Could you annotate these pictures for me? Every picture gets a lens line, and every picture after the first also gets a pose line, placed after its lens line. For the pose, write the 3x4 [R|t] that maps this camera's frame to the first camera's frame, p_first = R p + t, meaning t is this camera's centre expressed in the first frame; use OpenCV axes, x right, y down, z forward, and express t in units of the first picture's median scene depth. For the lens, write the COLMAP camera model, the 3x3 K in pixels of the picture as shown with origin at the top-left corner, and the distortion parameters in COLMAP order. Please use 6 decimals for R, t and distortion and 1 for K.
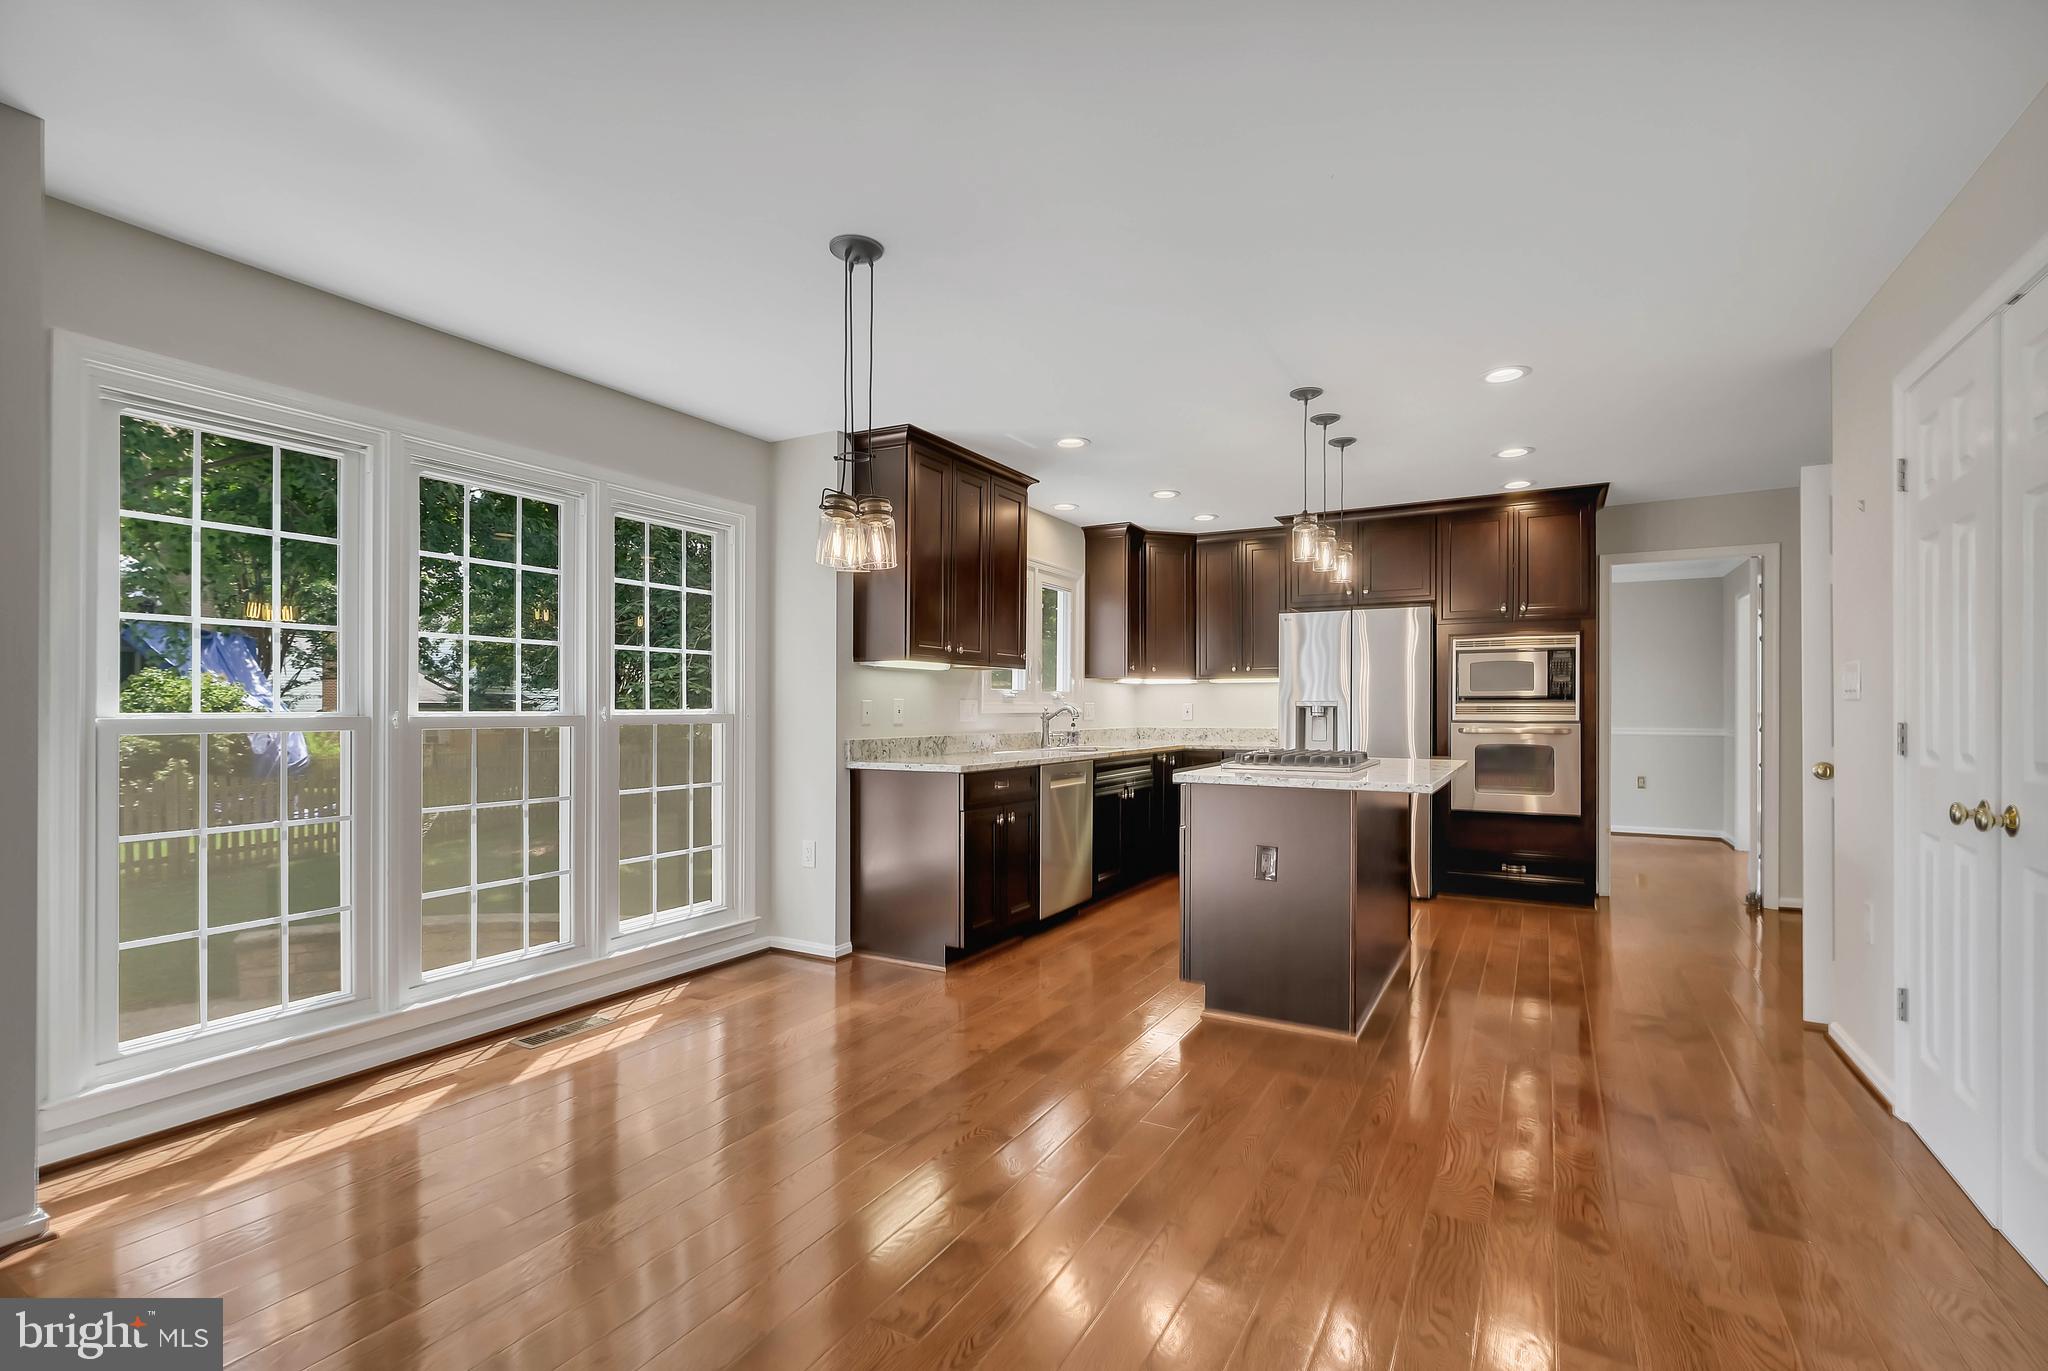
lens RADIAL K [[907.5, 0, 1037.5], [0, 907.5, 710.5], [0, 0, 1]] dist [-0.001252, -0.000109]
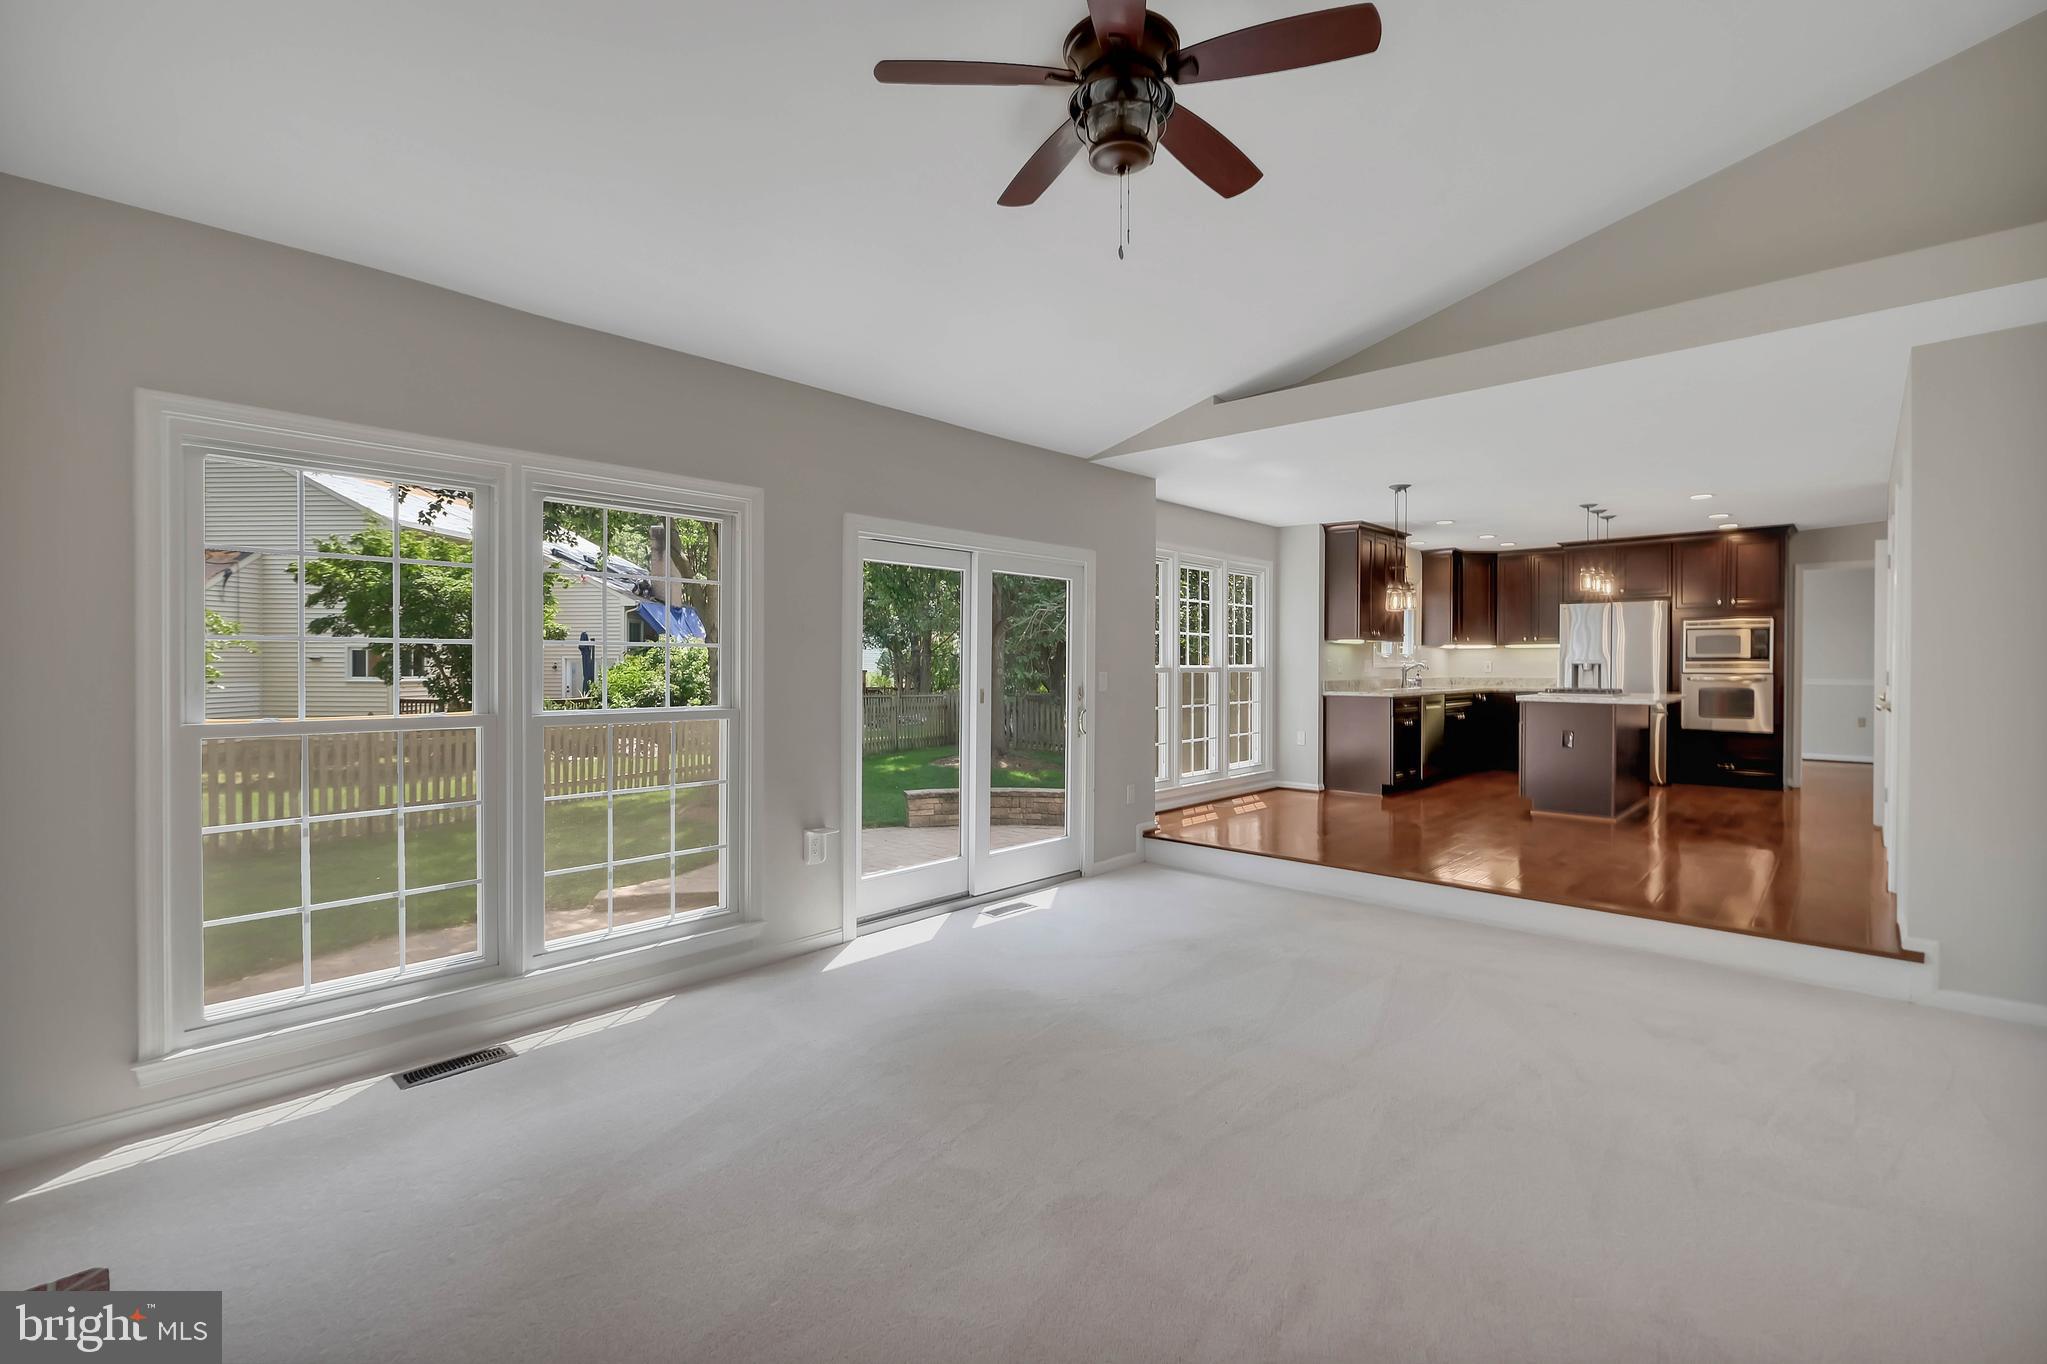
lens RADIAL K [[891.4, 0, 1031.3], [0, 891.4, 674.4], [0, 0, 1]] dist [-0.000609, -0.000111]
pose [[0.972005, 0.003960, -0.234928, -0.322396], [-0.001458, 0.999940, 0.010822, -0.000812], [0.234957, -0.010177, 0.971953, -0.887254]]
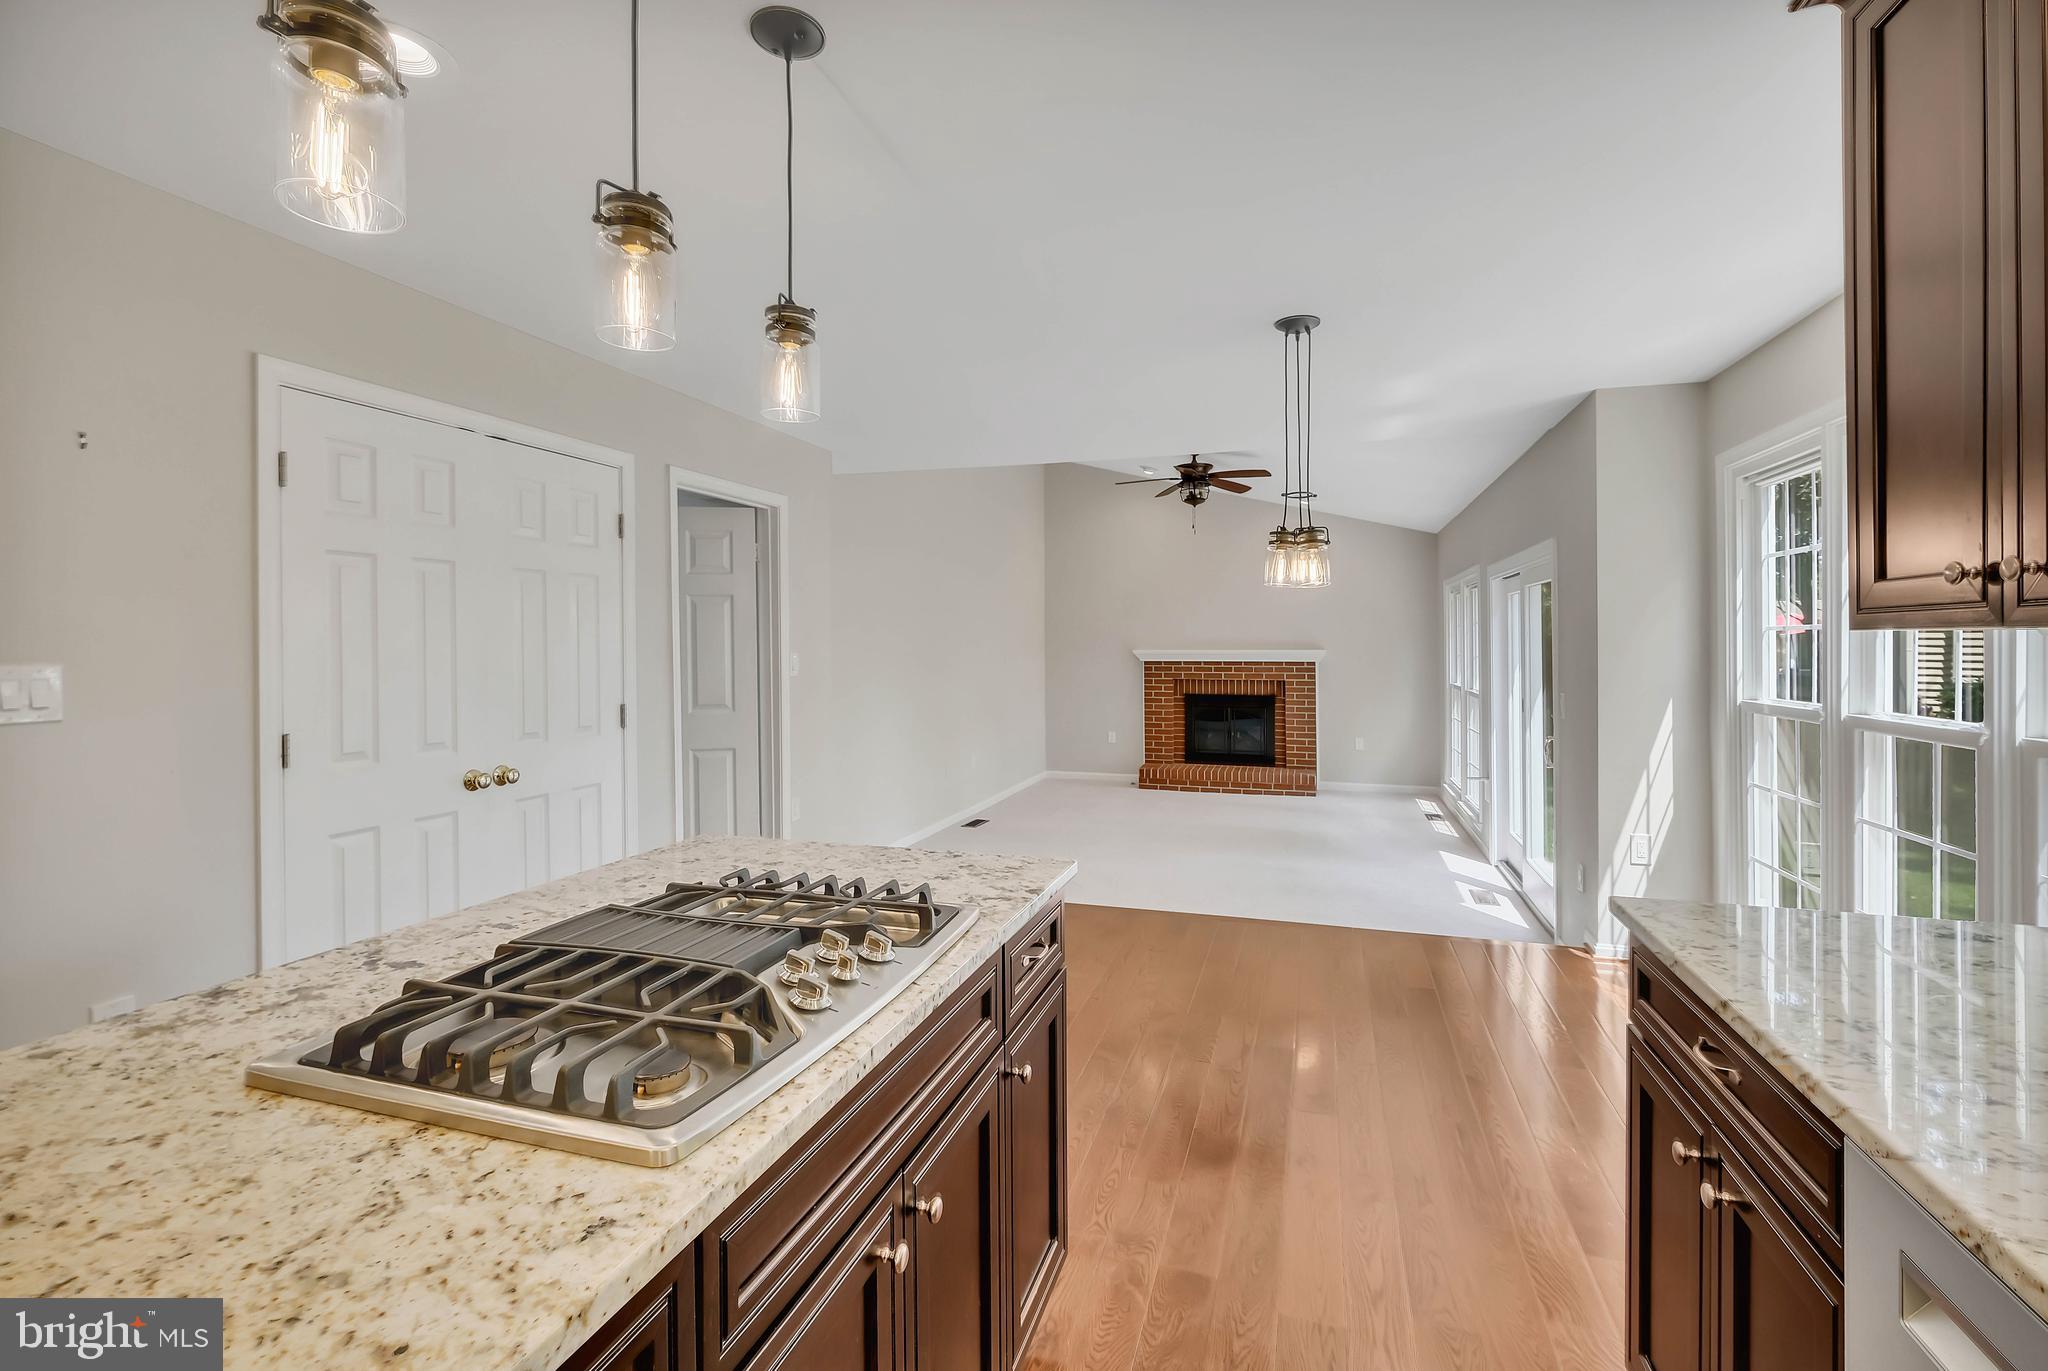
lens RADIAL K [[904.8, 0, 1029.2], [0, 904.8, 643.1], [0, 0, 1]] dist [0.000883, 0.000112]
pose [[-0.979112, 0.000747, -0.203319, 0.200608], [0.000107, 0.999995, 0.003158, -0.043718], [0.203321, 0.003070, -0.979107, 1.082140]]
